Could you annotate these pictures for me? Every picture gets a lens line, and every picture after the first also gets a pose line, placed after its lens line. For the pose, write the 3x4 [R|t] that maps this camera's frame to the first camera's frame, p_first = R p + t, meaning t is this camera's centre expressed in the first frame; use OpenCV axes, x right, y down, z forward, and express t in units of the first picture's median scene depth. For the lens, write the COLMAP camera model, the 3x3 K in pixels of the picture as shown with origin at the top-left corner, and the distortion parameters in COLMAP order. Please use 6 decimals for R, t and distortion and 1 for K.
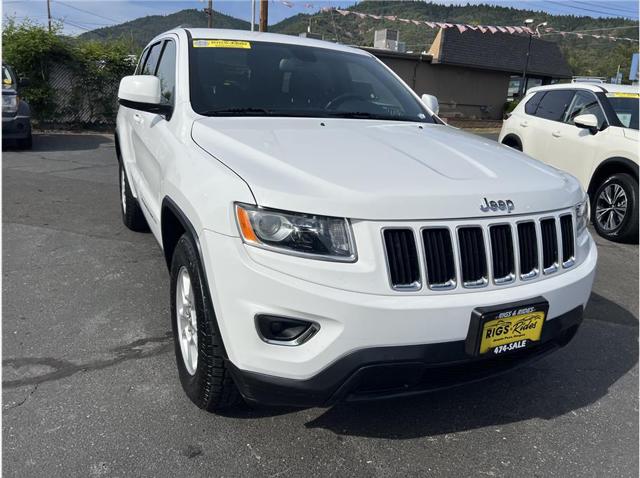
lens RADIAL K [[481.6, 0, 325.8], [0, 481.6, 242.9], [0, 0, 1]] dist [0.054118, -0.055308]
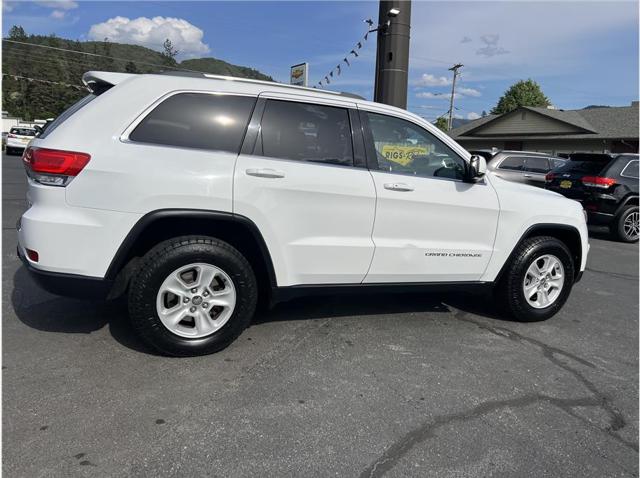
lens RADIAL K [[481.6, 0, 325.2], [0, 481.6, 238.9], [0, 0, 1]] dist [0.054118, -0.055308]
pose [[0.045748, -0.223349, 0.973664, -2.151596], [0.225114, 0.951919, 0.207784, -0.600201], [-0.973258, 0.209679, 0.093827, 1.599704]]
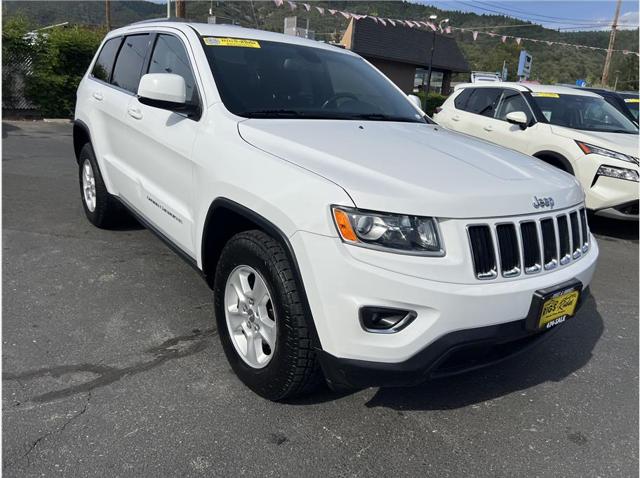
lens RADIAL K [[481.6, 0, 323.1], [0, 481.6, 242.3], [0, 0, 1]] dist [0.054118, -0.055308]
pose [[0.982282, -0.034852, 0.184142, -0.306160], [0.030352, 0.999169, 0.027201, -0.023043], [-0.184937, -0.021130, 0.982523, -0.045767]]
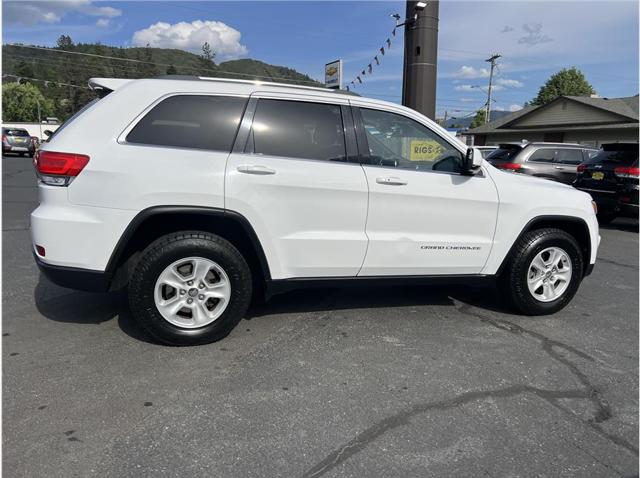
lens RADIAL K [[481.6, 0, 324.1], [0, 481.6, 239.1], [0, 0, 1]] dist [0.054118, -0.055308]
pose [[0.121705, -0.229761, 0.965607, -2.180690], [0.251184, 0.948302, 0.193984, -0.563867], [-0.960257, 0.218937, 0.173126, 1.458898]]
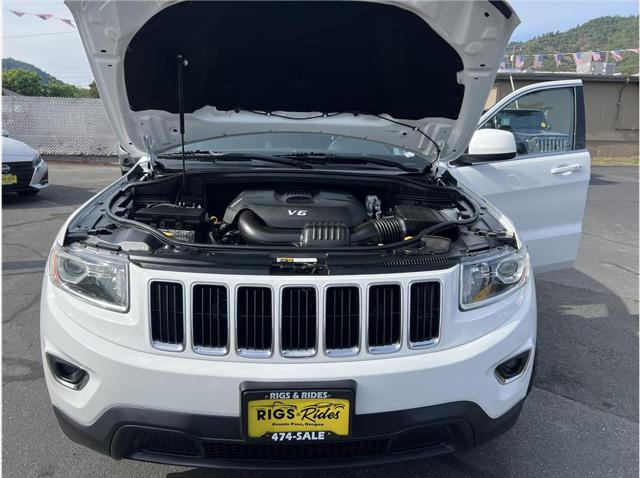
lens RADIAL K [[481.6, 0, 325.4], [0, 481.6, 242.4], [0, 0, 1]] dist [0.054118, -0.055308]
pose [[0.920910, 0.060215, -0.385097, 0.563723], [-0.084917, 0.995258, -0.047448, -0.062103], [0.380414, 0.076397, 0.921656, 0.179663]]
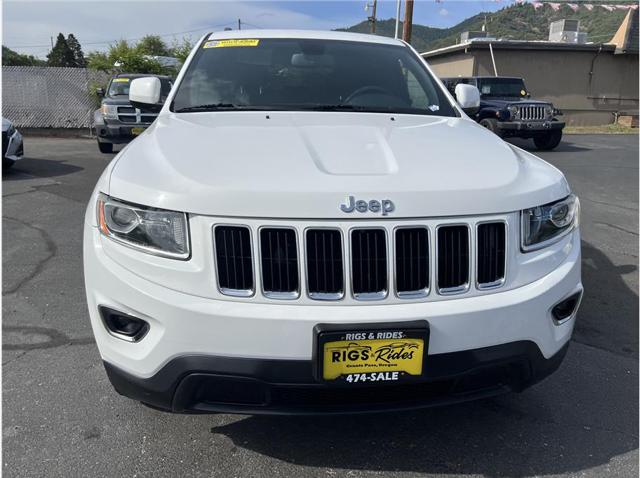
lens RADIAL K [[481.6, 0, 324.2], [0, 481.6, 243.4], [0, 0, 1]] dist [0.054118, -0.055308]
pose [[0.941452, 0.060624, -0.331653, 0.439398], [-0.063679, 0.997969, 0.001660, -0.007361], [0.331080, 0.019557, 0.943400, 0.148661]]
